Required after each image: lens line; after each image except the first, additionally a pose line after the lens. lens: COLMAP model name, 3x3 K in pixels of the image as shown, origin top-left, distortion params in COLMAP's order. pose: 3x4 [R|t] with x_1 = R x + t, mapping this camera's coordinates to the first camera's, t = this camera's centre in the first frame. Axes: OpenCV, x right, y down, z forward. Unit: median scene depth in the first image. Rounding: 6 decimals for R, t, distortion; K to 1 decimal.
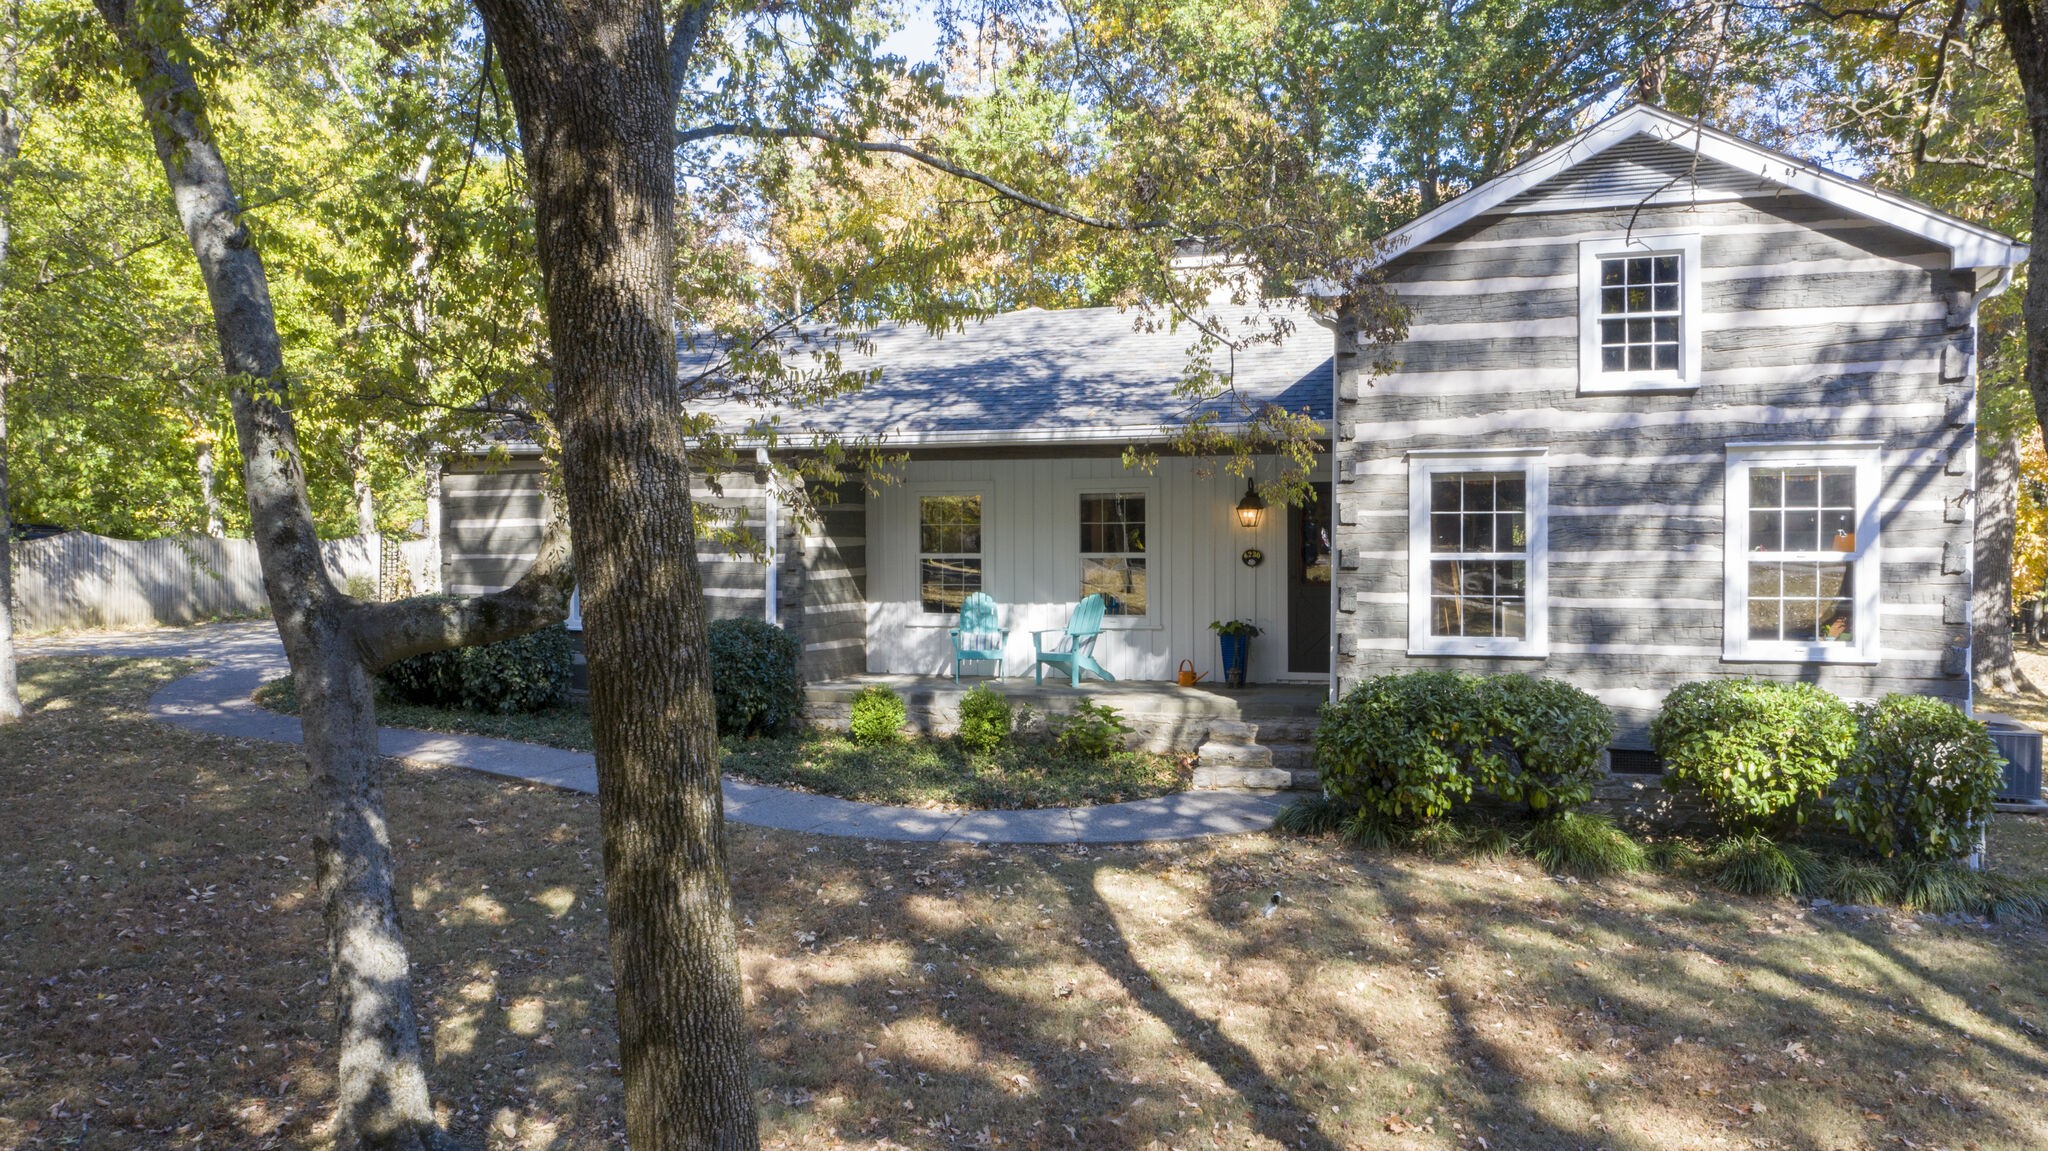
lens RADIAL K [[1651.5, 0, 994.8], [0, 1651.5, 571.2], [0, 0, 1]] dist [-0.017754, 0.000065]
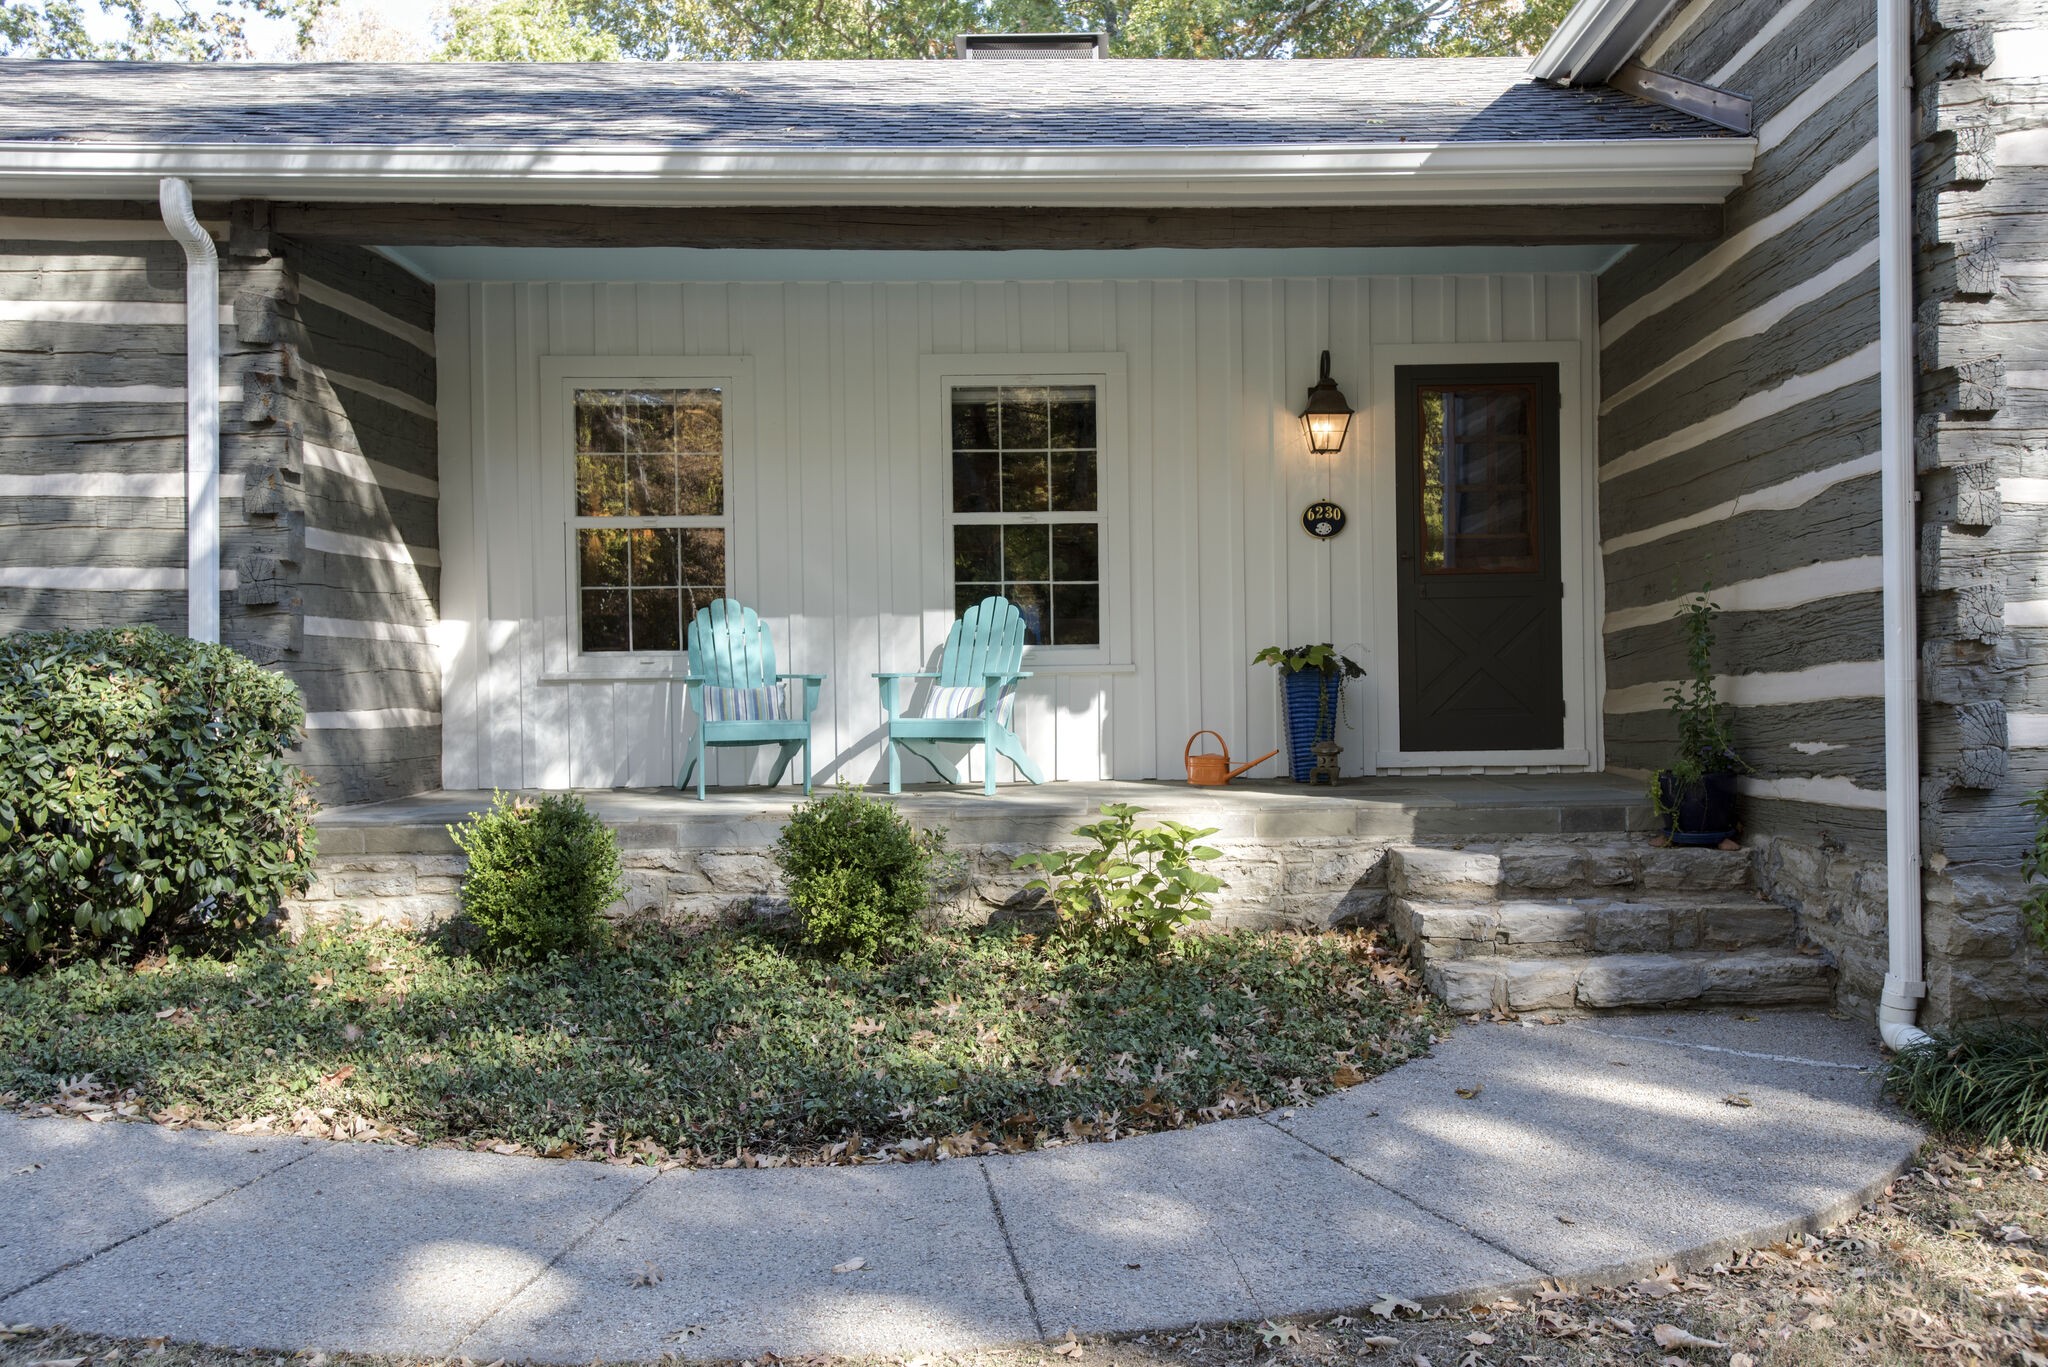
lens RADIAL K [[1583.5, 0, 1031.9], [0, 1583.5, 712.8], [0, 0, 1]] dist [0.042835, 0.000208]
pose [[0.930477, -0.007329, 0.366276, -0.128905], [0.014340, 0.999762, -0.016425, 0.074203], [-0.366068, 0.020536, 0.930361, 0.801931]]
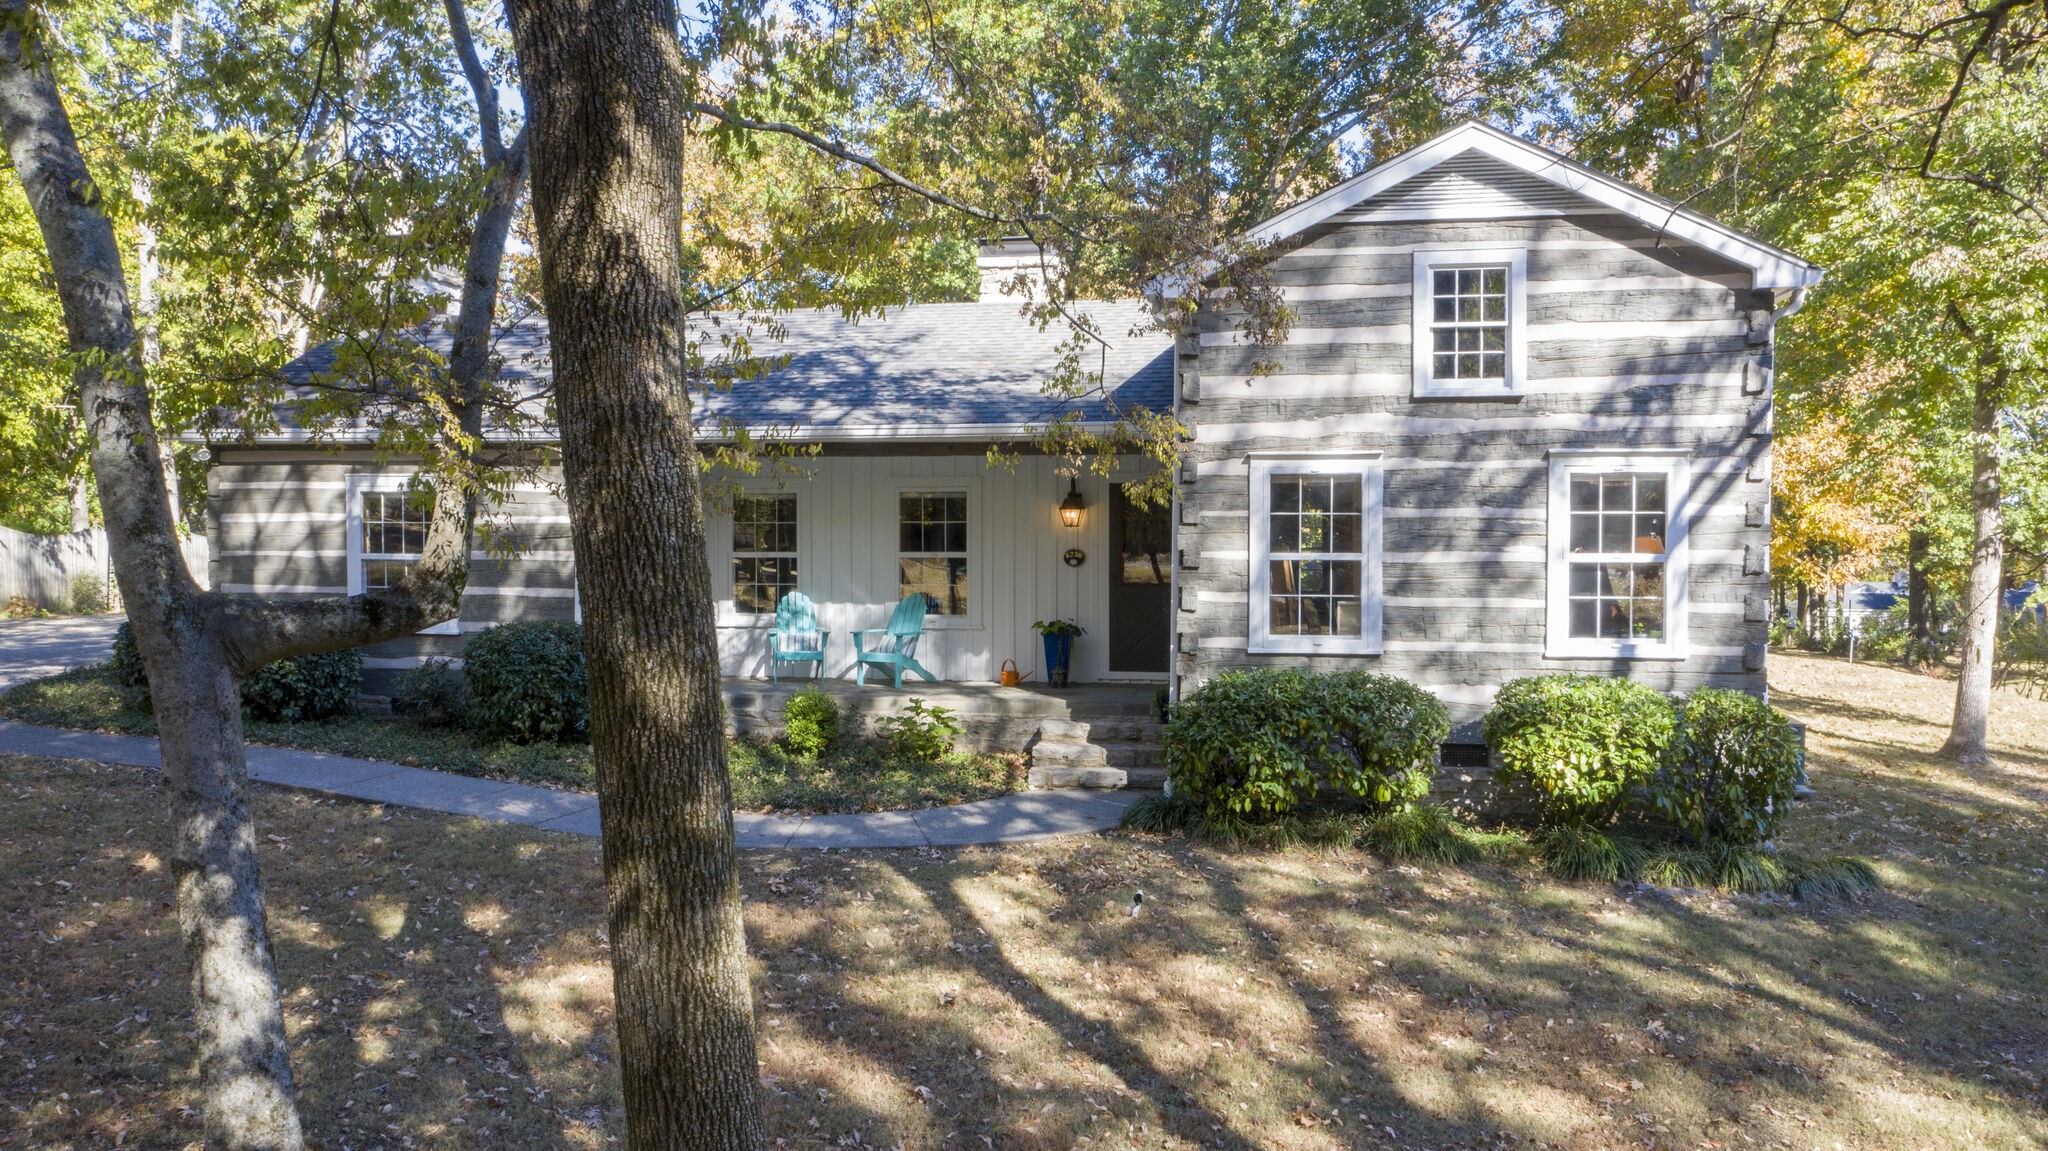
lens RADIAL K [[1651.5, 0, 994.8], [0, 1651.5, 571.2], [0, 0, 1]] dist [-0.017754, 0.000065]
pose [[0.987183, 0.002729, 0.159572, -0.069606], [-0.002593, 0.999996, -0.001061, 0.001780], [-0.159574, 0.000634, 0.987186, 0.022768]]
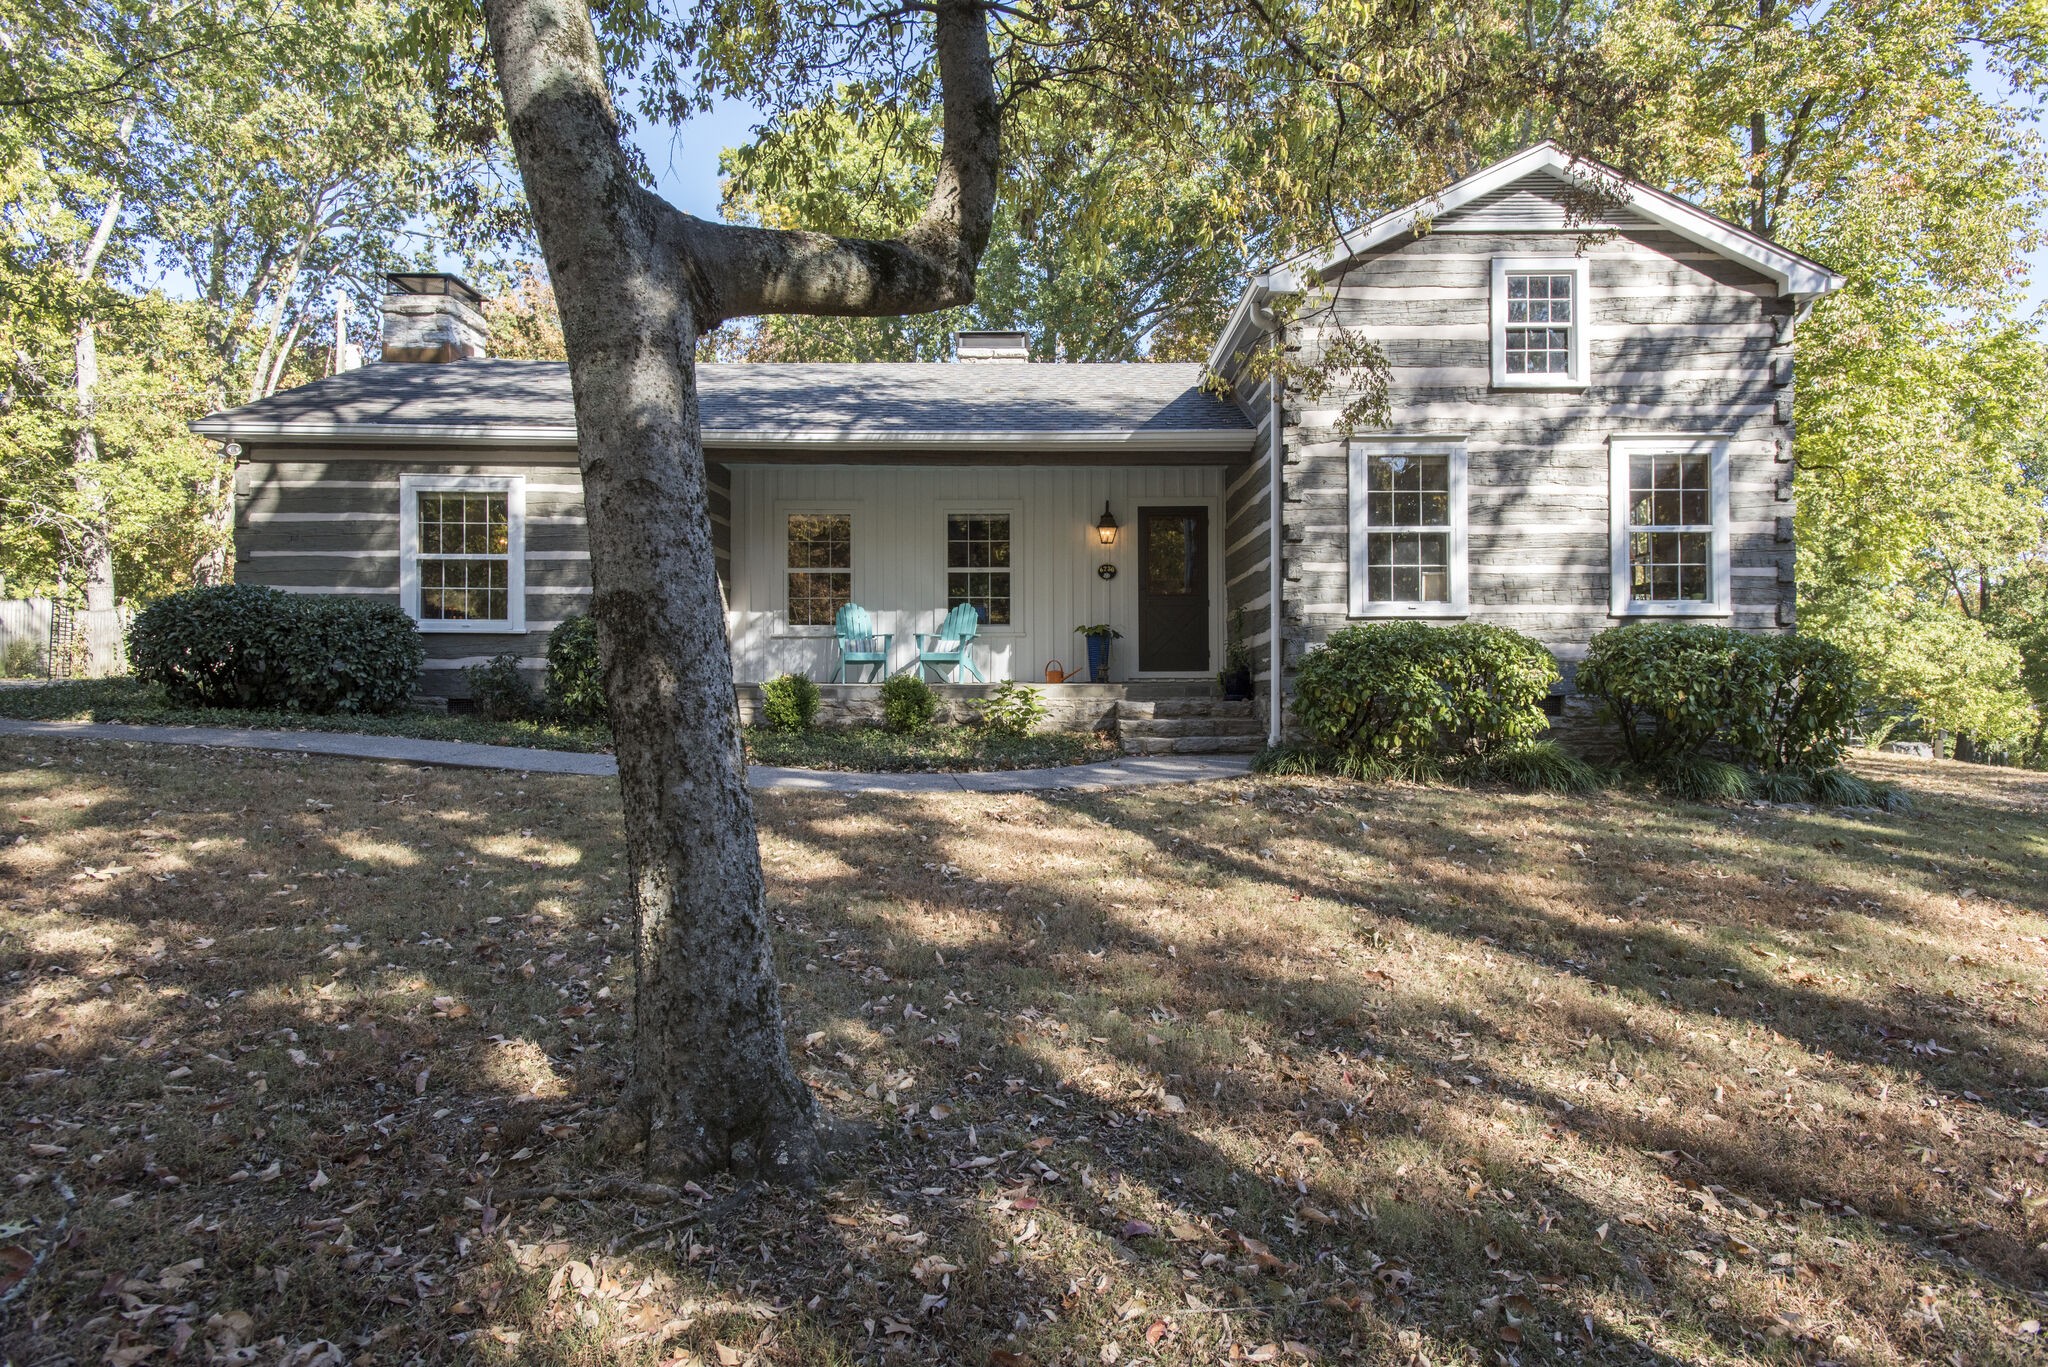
lens RADIAL K [[1190.8, 0, 1018.3], [0, 1190.8, 667.4], [0, 0, 1]] dist [0.041687, -0.013137]
pose [[0.929862, 0.012255, 0.367704, -0.270268], [0.005955, 0.998813, -0.048348, 0.129954], [-0.367860, 0.047146, 0.928685, 0.355253]]
